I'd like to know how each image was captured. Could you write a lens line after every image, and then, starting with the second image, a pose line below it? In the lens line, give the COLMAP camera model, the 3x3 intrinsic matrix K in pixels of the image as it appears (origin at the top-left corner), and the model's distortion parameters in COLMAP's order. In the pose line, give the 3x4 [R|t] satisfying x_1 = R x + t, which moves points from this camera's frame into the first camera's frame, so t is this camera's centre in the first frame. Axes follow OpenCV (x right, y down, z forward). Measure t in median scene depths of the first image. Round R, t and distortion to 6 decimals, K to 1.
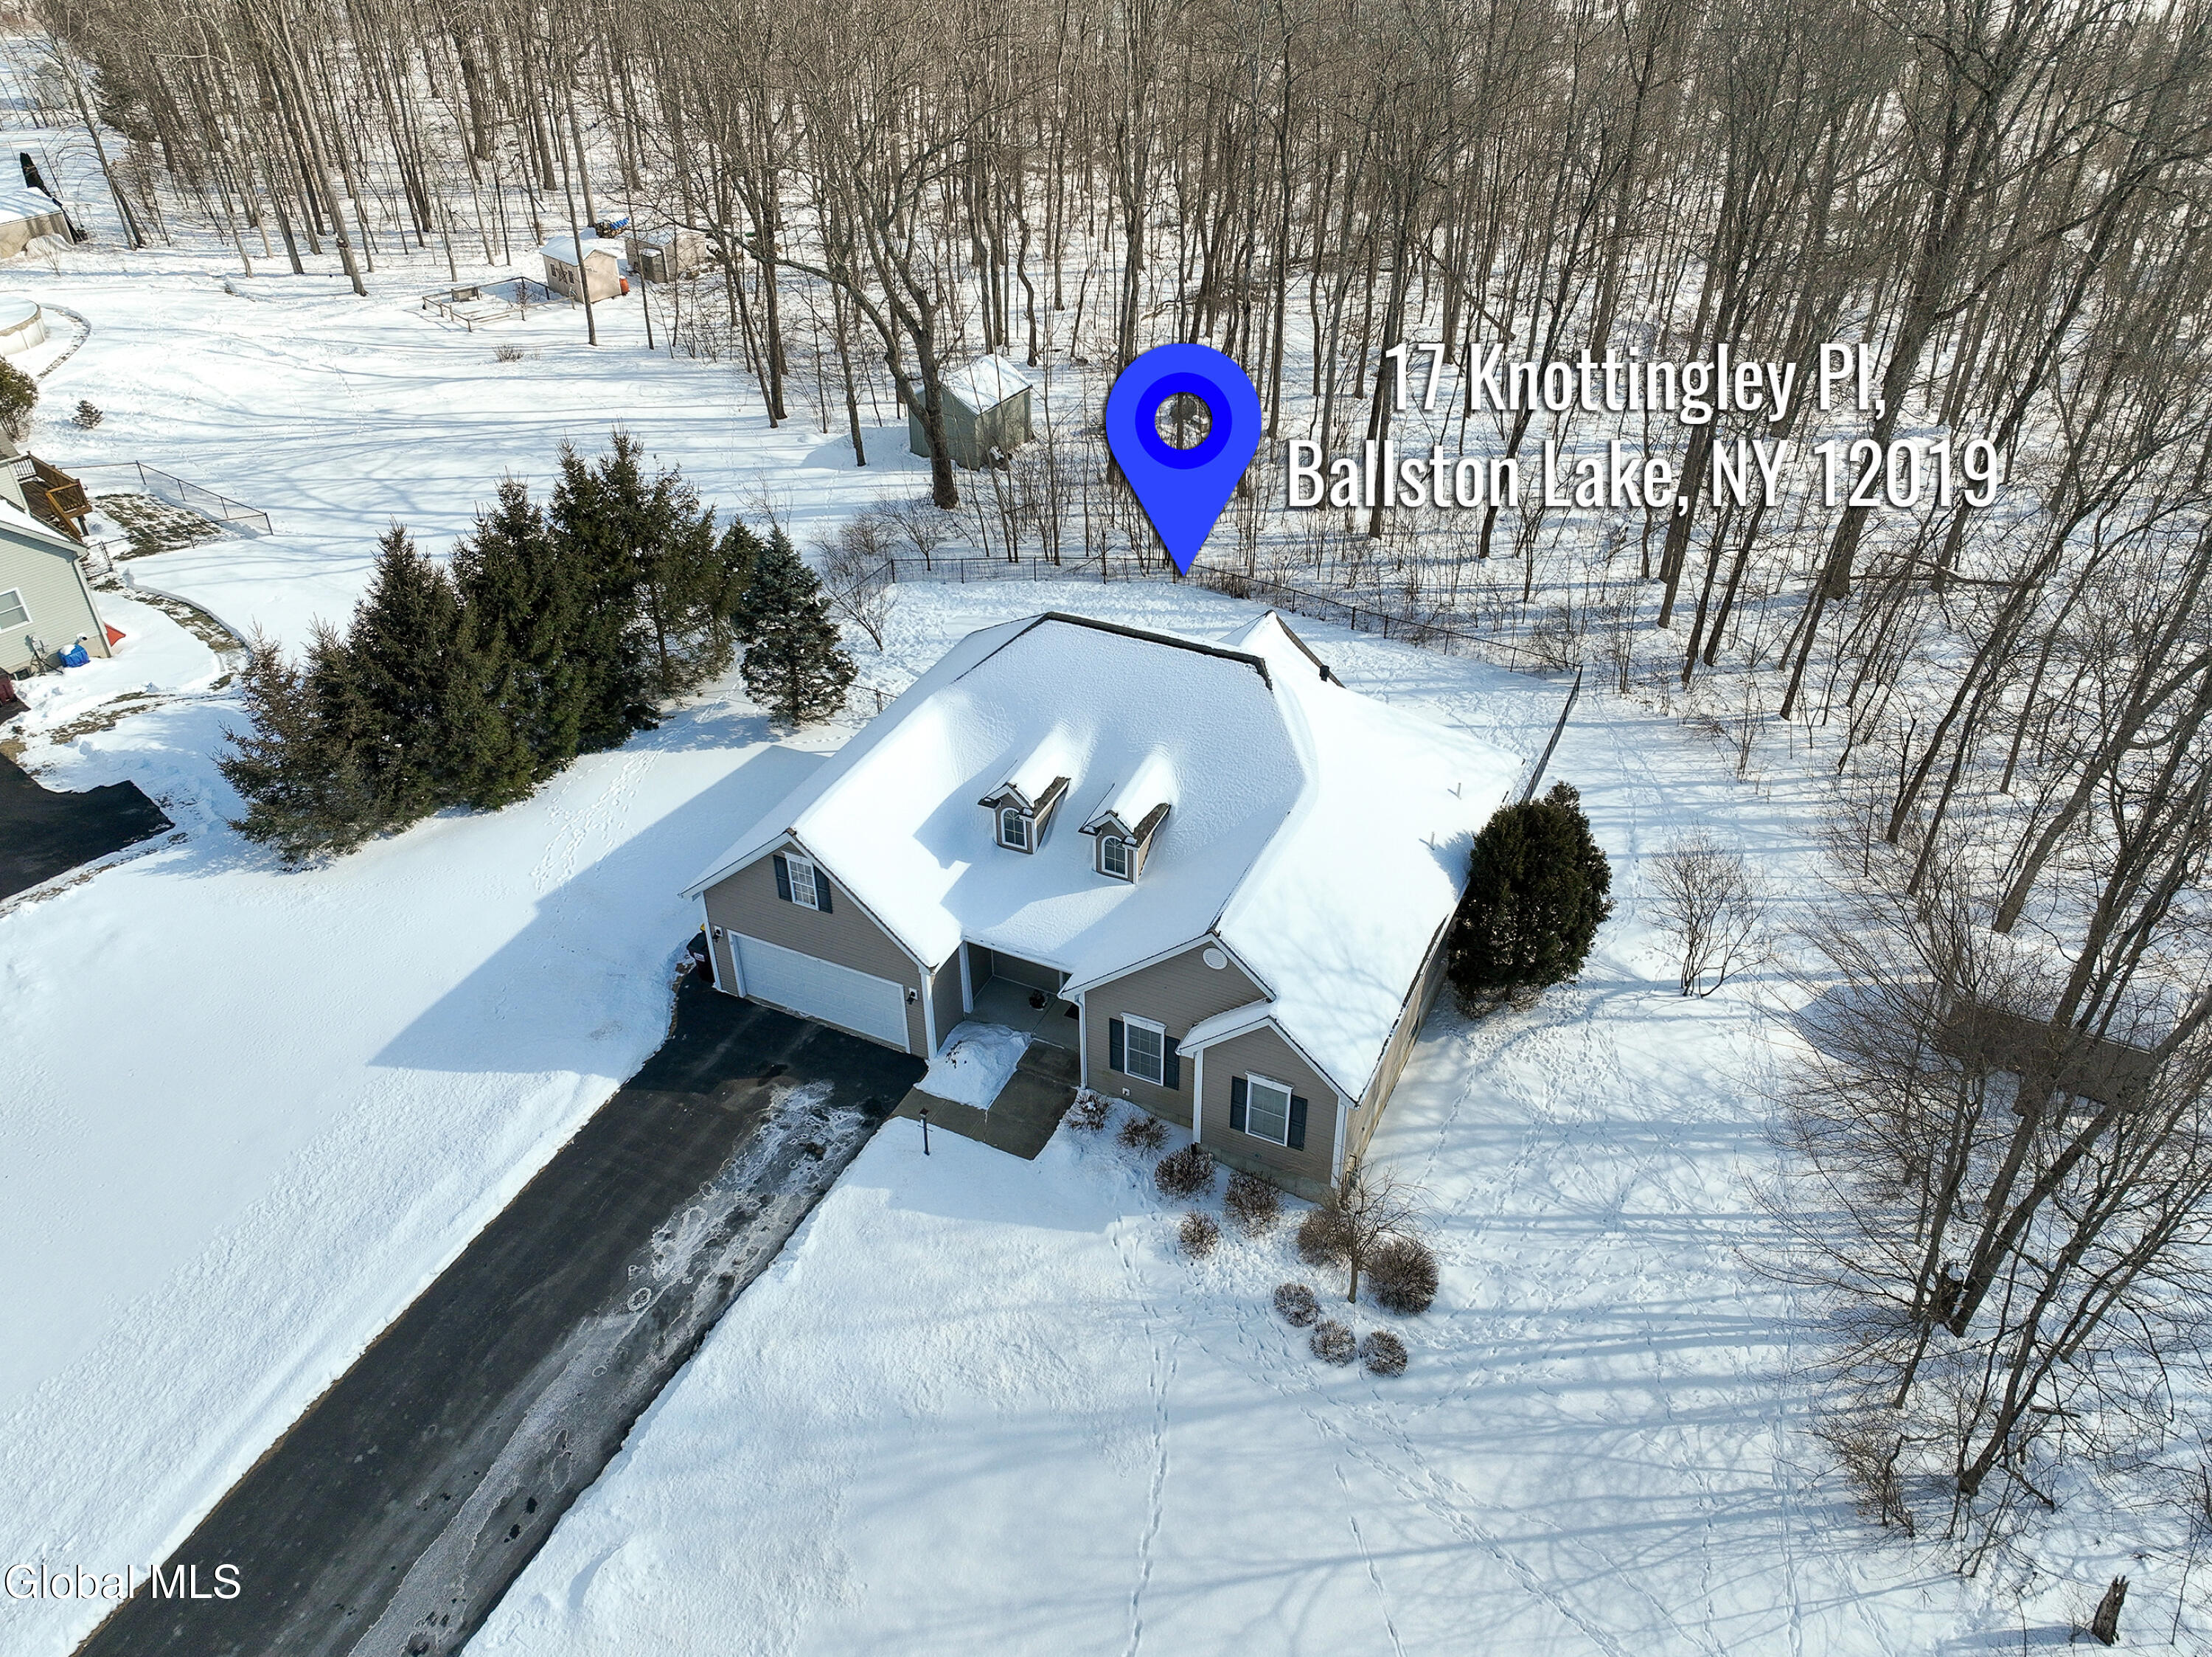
lens RADIAL K [[1688.4, 0, 1128.9], [0, 1688.4, 822.1], [0, 0, 1]] dist [0.005363, 0.001382]
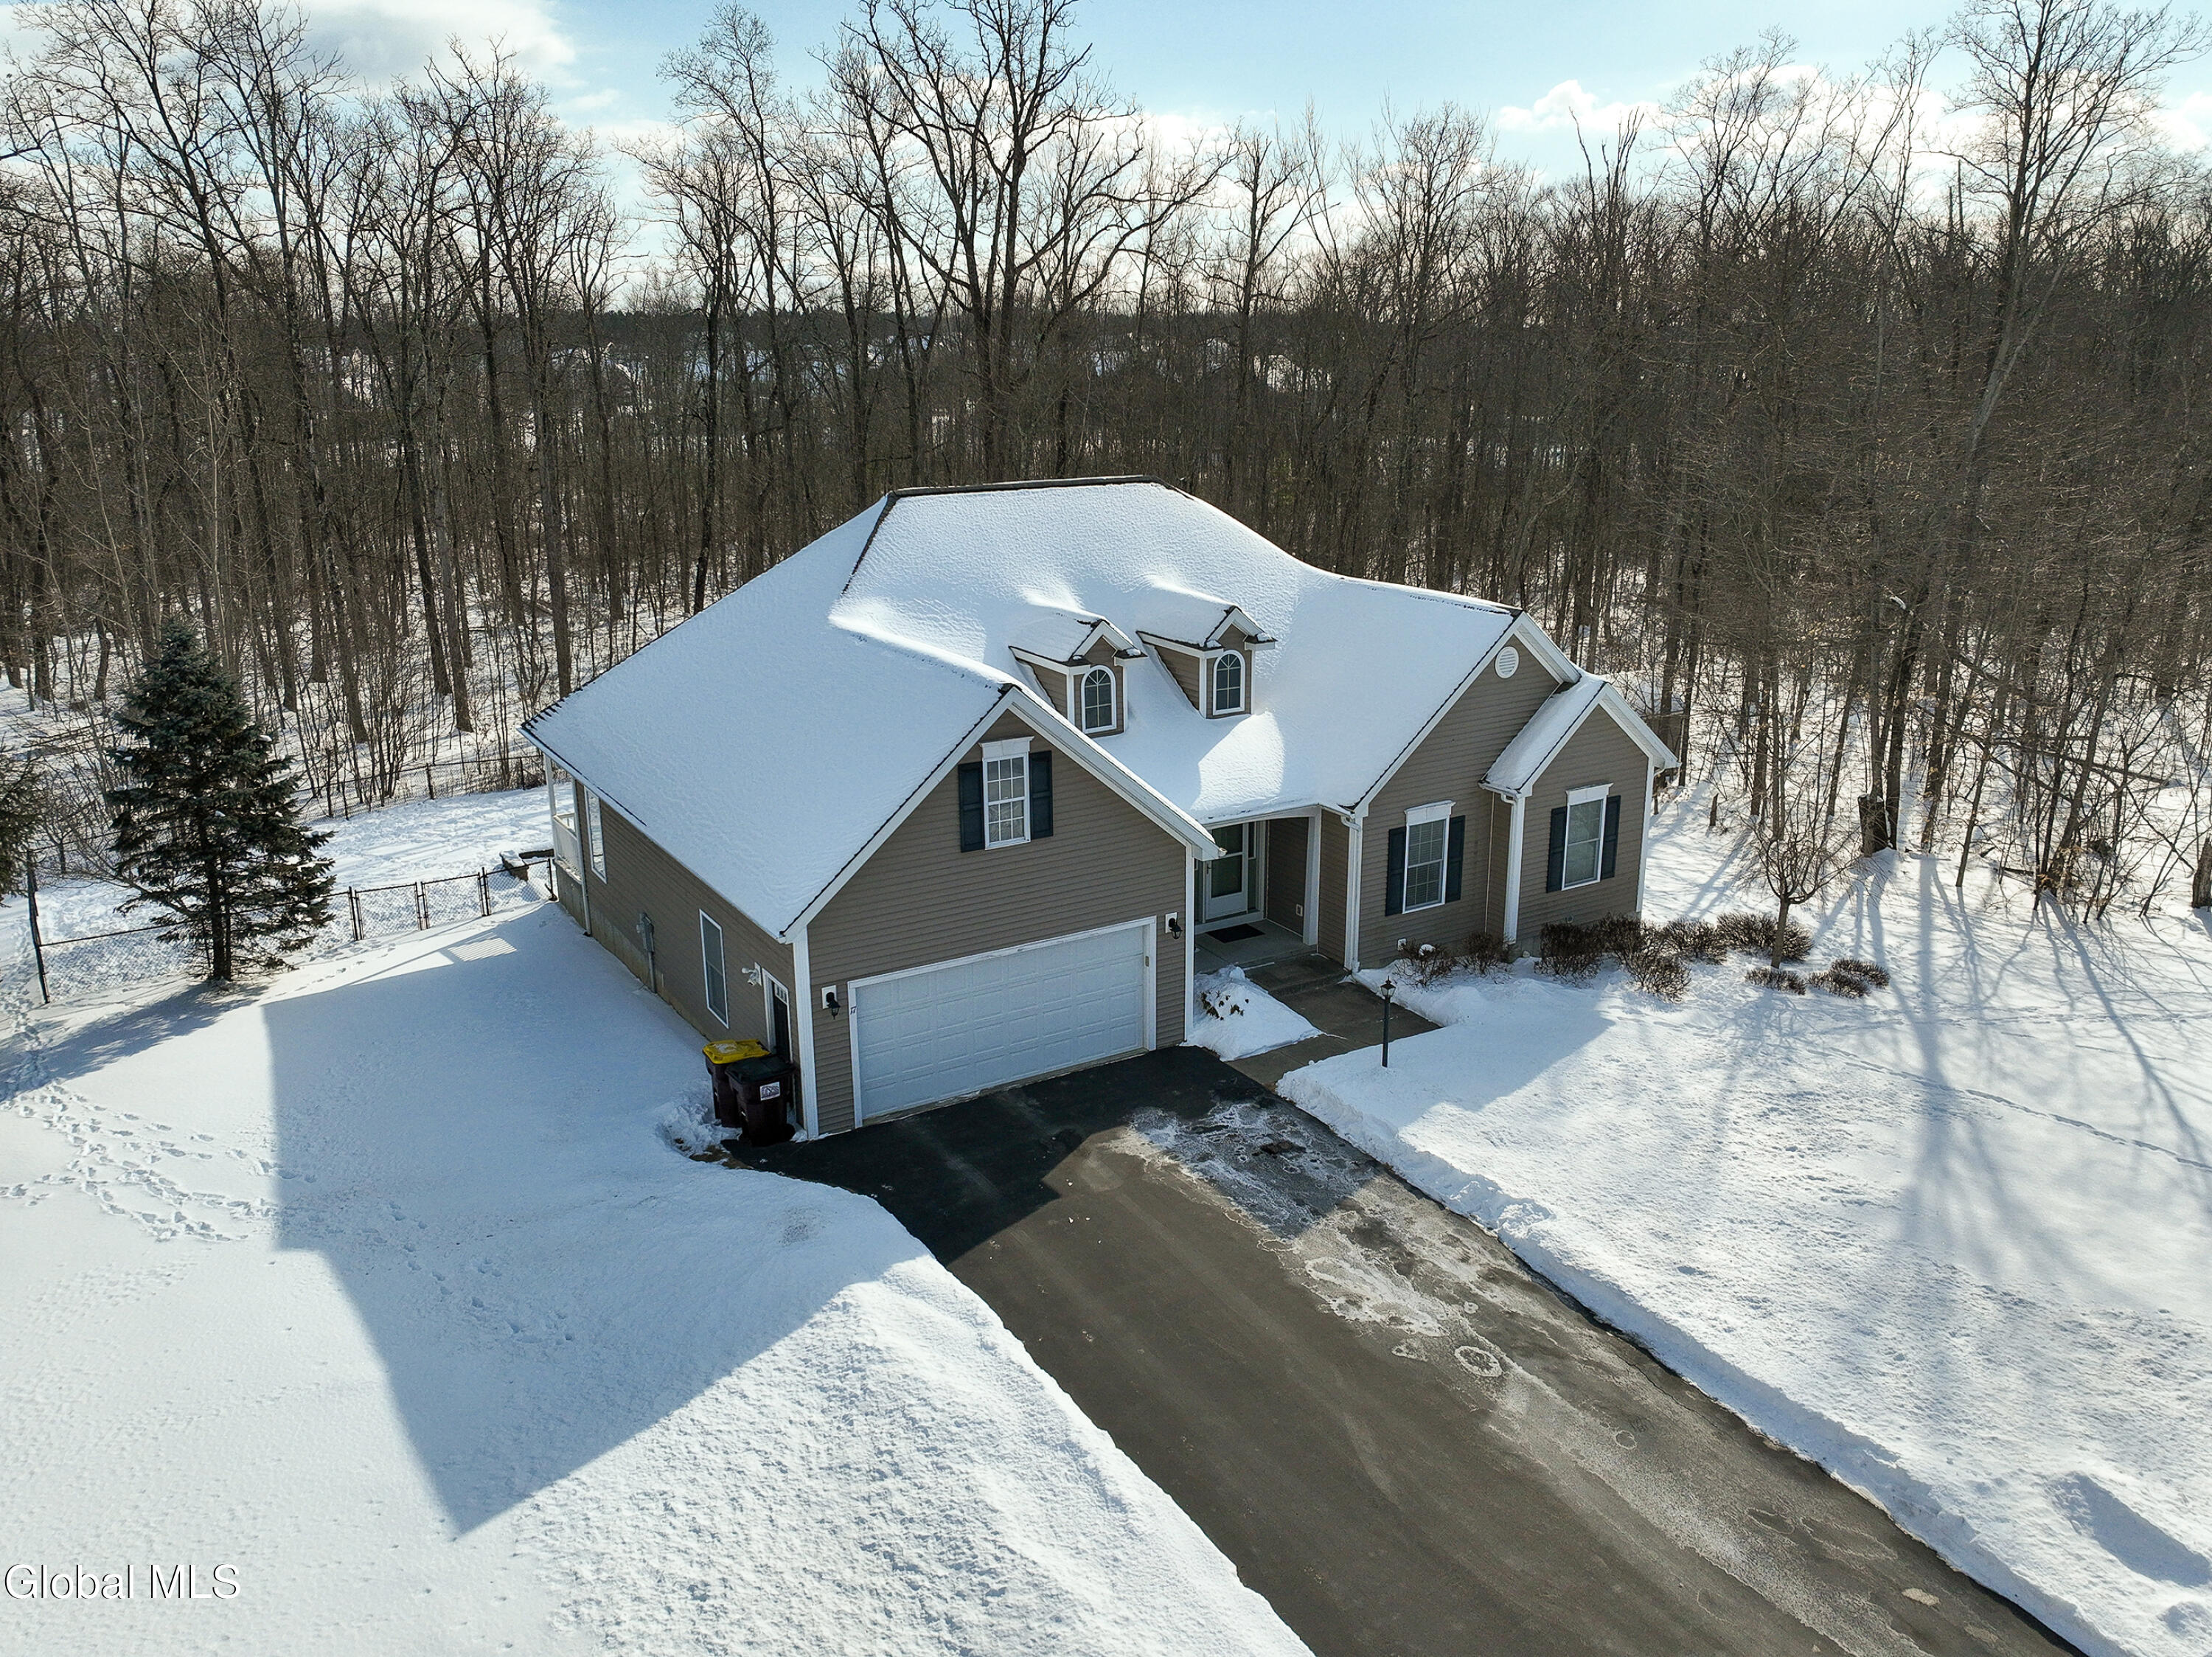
lens RADIAL K [[1688.4, 0, 1128.9], [0, 1688.4, 822.1], [0, 0, 1]] dist [0.005363, 0.001382]
pose [[0.546395, -0.235152, 0.803838, -0.670072], [0.484994, 0.871315, -0.074775, 0.112282], [-0.682813, 0.430714, 0.590130, 0.632972]]
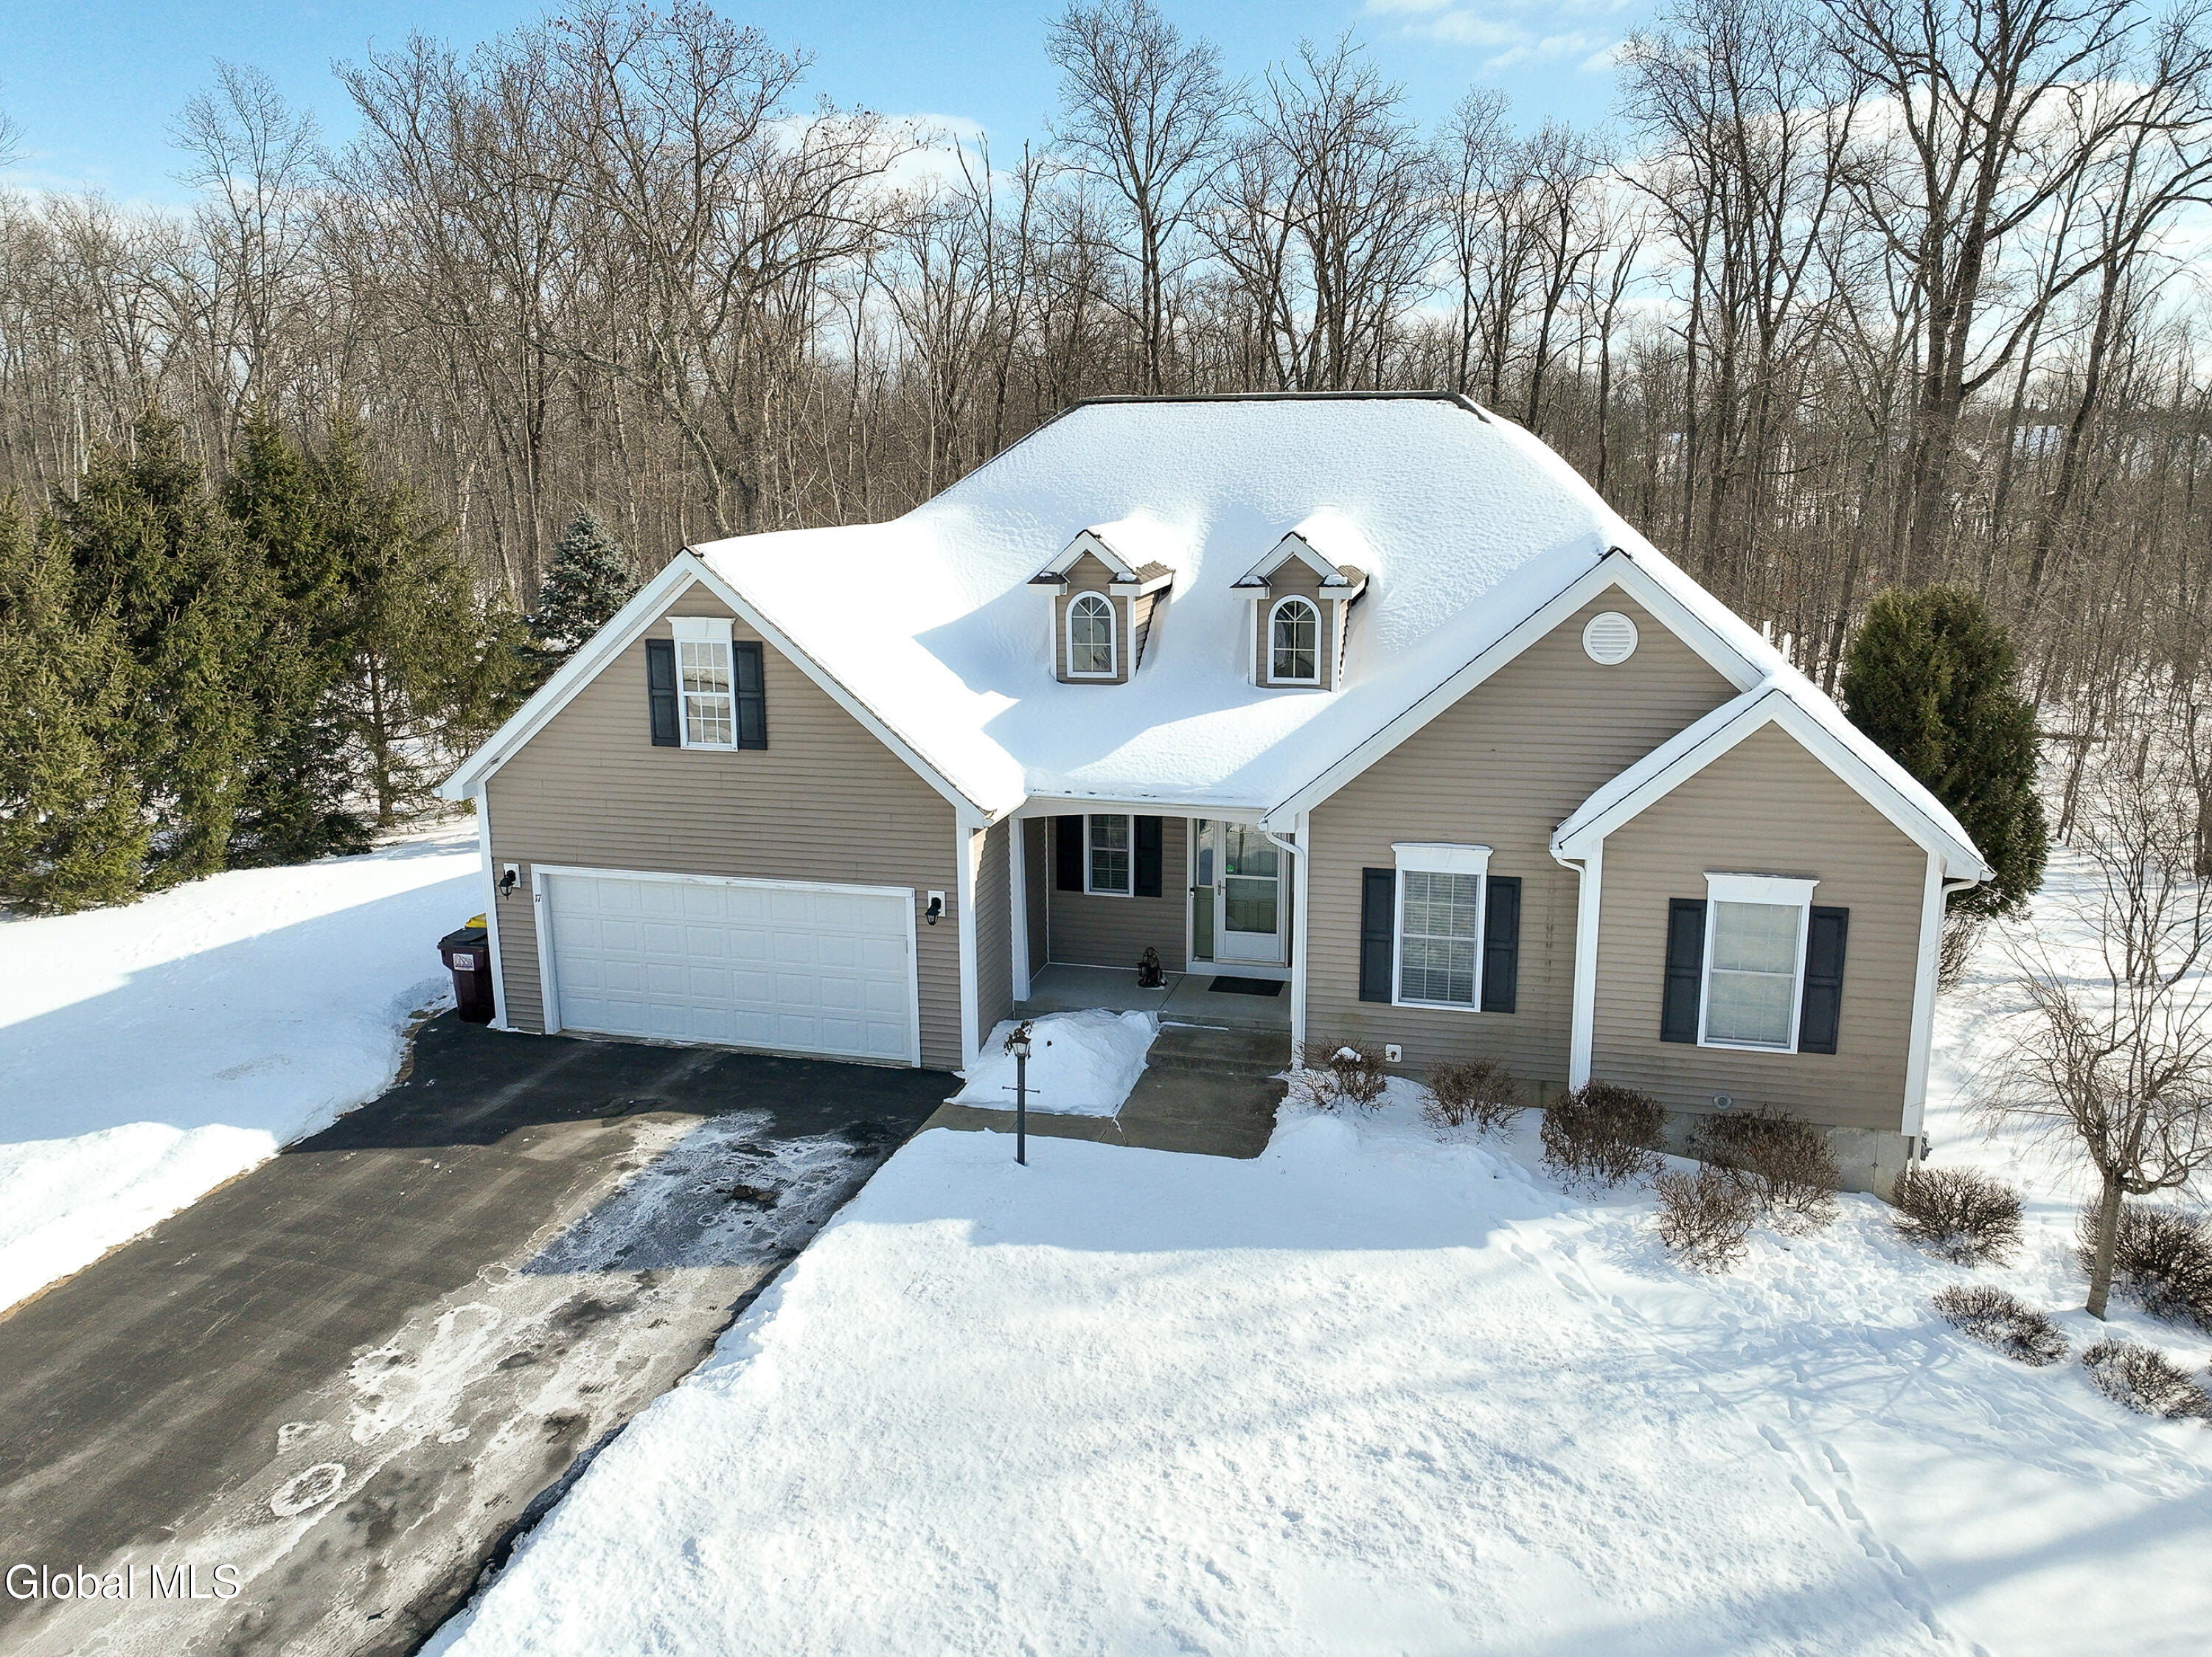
lens RADIAL K [[1688.4, 0, 1128.9], [0, 1688.4, 822.1], [0, 0, 1]] dist [0.005363, 0.001382]
pose [[0.982797, -0.043375, 0.179523, -0.165316], [0.109067, 0.920740, -0.374622, 0.278842], [-0.149044, 0.387757, 0.909632, 0.554525]]
